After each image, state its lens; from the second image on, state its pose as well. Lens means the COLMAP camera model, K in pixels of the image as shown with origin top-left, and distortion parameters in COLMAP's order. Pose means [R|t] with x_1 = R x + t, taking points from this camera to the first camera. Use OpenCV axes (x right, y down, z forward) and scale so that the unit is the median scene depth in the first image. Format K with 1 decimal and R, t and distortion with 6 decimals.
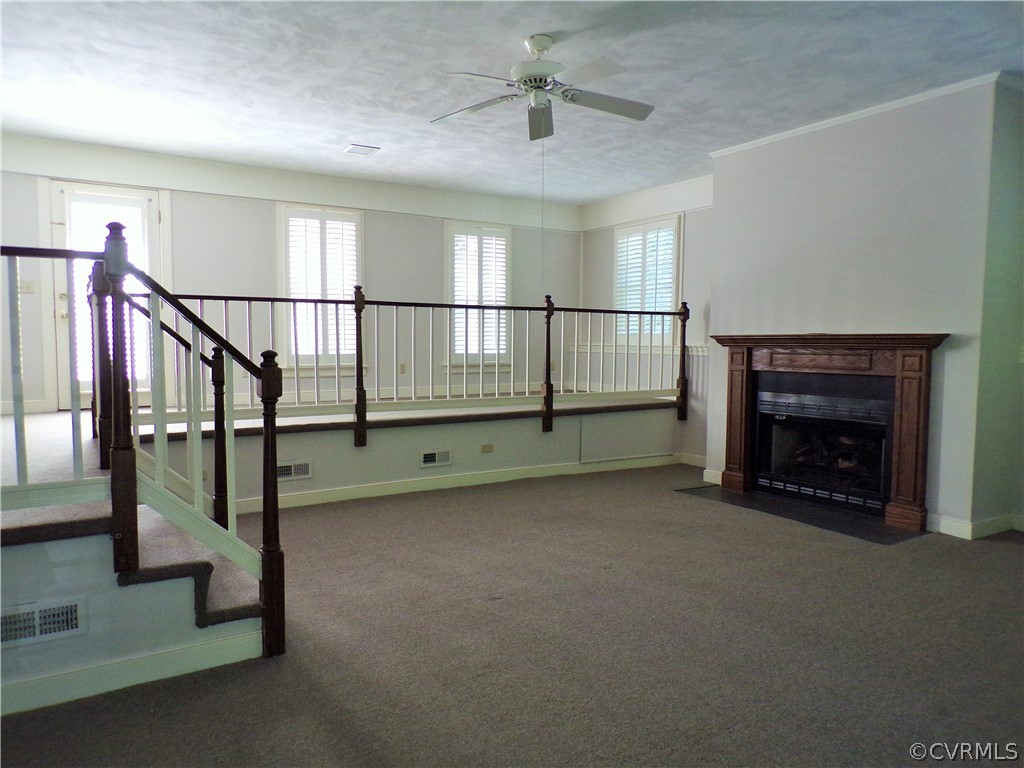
lens RADIAL K [[699.7, 0, 511.9], [0, 699.7, 384.4], [0, 0, 1]] dist [-0.004359, 0.011290]
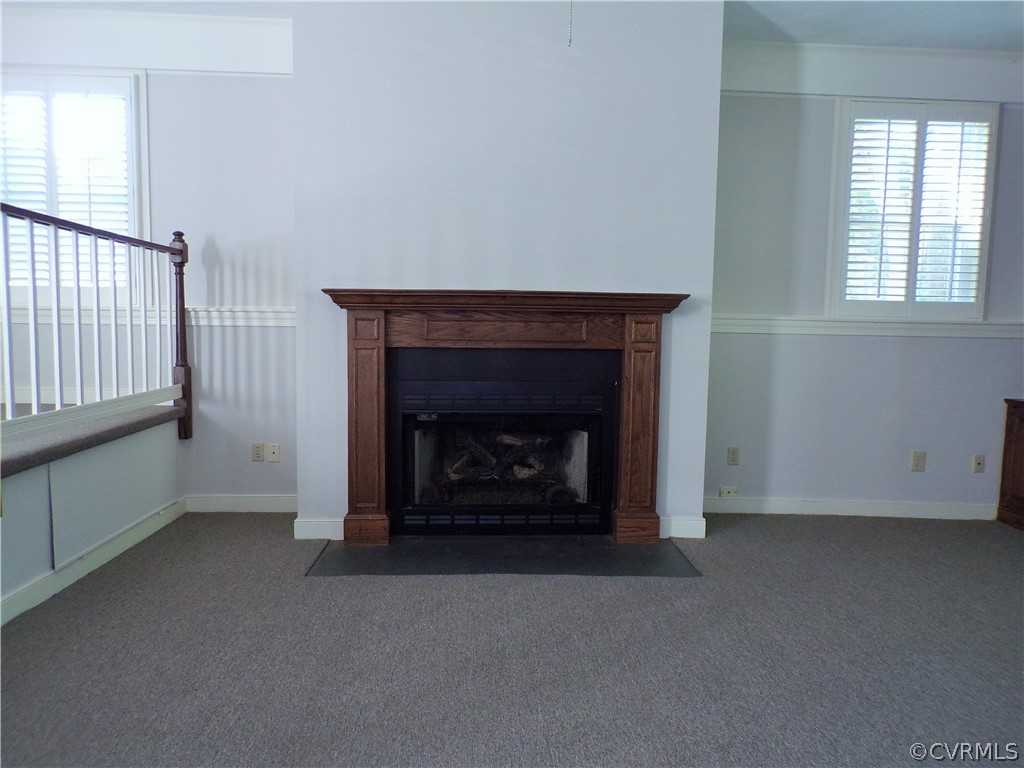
lens RADIAL K [[699.7, 0, 509.3], [0, 699.7, 385.6], [0, 0, 1]] dist [-0.004359, 0.011290]
pose [[0.500196, -0.074967, 0.862661, -0.143585], [0.043435, 0.997163, 0.061470, -0.020033], [-0.864822, 0.006723, 0.502034, 0.594189]]
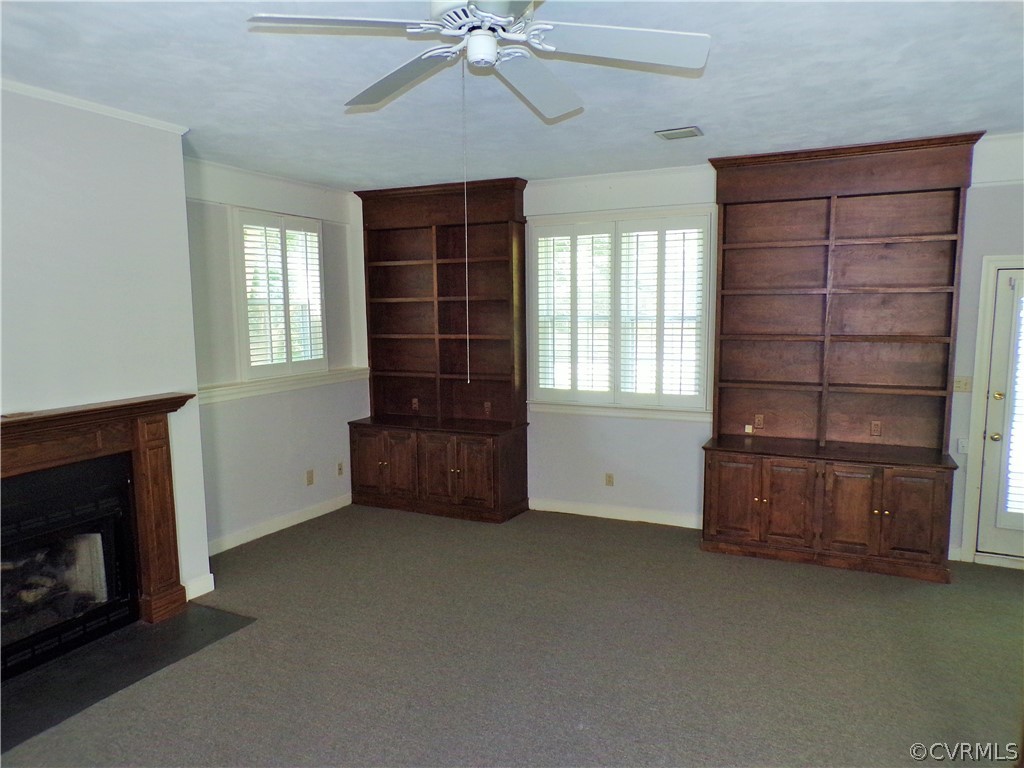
lens RADIAL K [[699.7, 0, 513.5], [0, 699.7, 388.2], [0, 0, 1]] dist [-0.004359, 0.011290]
pose [[-0.518471, -0.108400, 0.848197, -0.306880], [0.058911, 0.985047, 0.161899, -0.156572], [-0.853063, 0.133908, -0.504332, 0.843408]]
